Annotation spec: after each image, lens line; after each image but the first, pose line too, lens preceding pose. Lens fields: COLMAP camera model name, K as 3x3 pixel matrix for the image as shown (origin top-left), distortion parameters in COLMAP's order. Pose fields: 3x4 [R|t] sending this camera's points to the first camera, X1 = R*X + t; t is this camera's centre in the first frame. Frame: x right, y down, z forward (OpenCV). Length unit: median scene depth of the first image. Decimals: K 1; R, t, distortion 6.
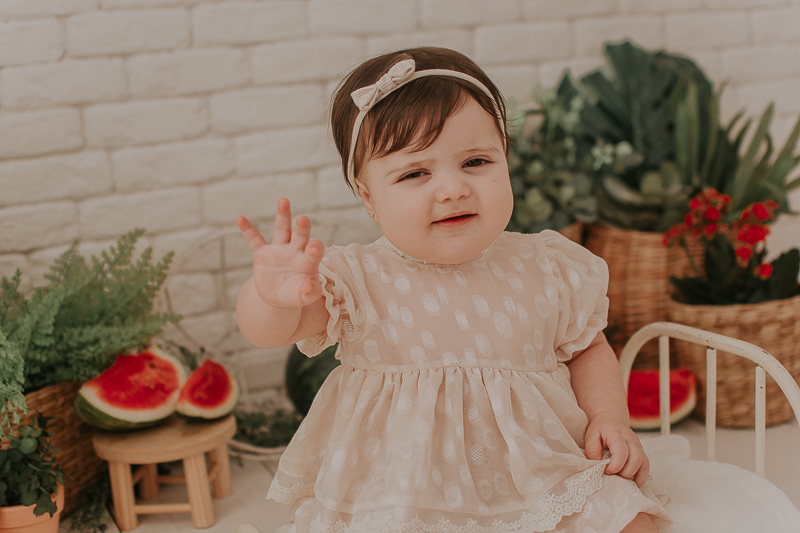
lens RADIAL K [[1233.6, 0, 400.0], [0, 1233.6, 266.5], [0, 0, 1]] dist [-0.177669, 0.088596]
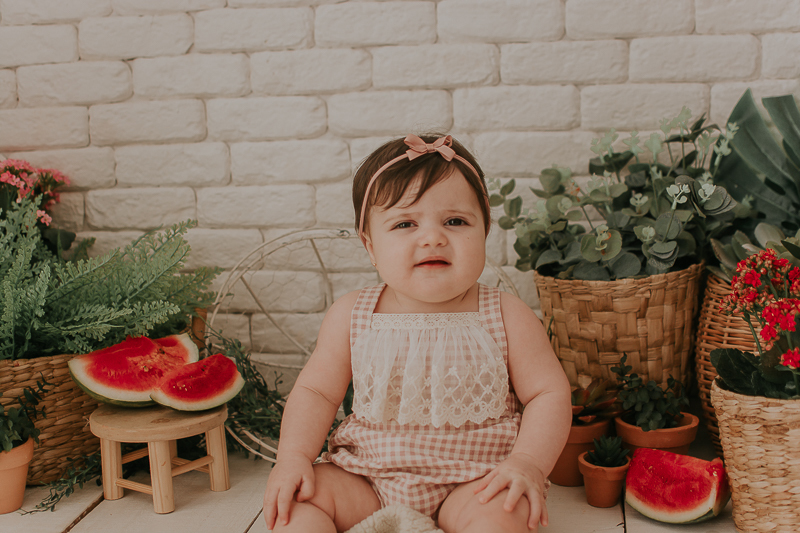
lens RADIAL K [[1233.6, 0, 400.0], [0, 1233.6, 266.5], [0, 0, 1]] dist [-0.177669, 0.088596]
pose [[0.857780, 0.127529, -0.497946, 0.423341], [-0.123216, 0.991504, 0.041677, -0.052295], [0.499031, 0.025605, 0.866206, 0.170648]]
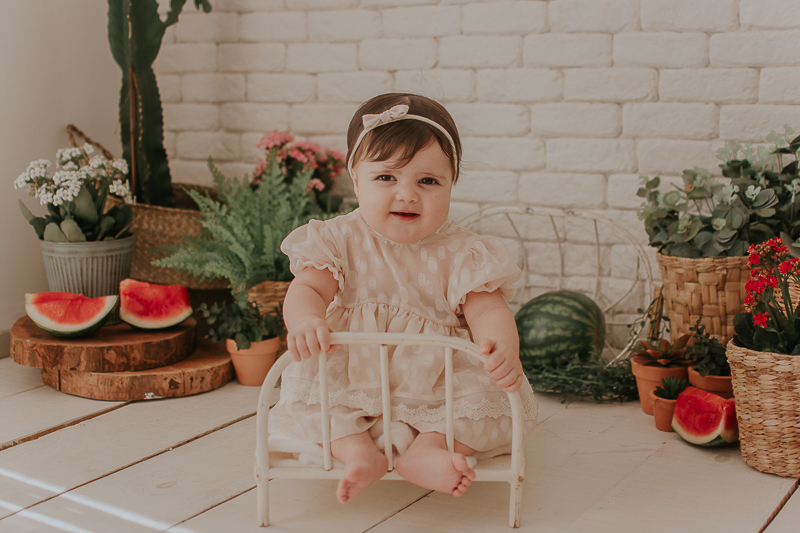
lens RADIAL K [[1233.6, 0, 400.0], [0, 1233.6, 266.5], [0, 0, 1]] dist [-0.177669, 0.088596]
pose [[0.600139, 0.192377, -0.776418, 0.826596], [-0.177605, 0.978467, 0.105159, -0.086651], [0.779929, 0.074786, 0.621383, 0.100478]]
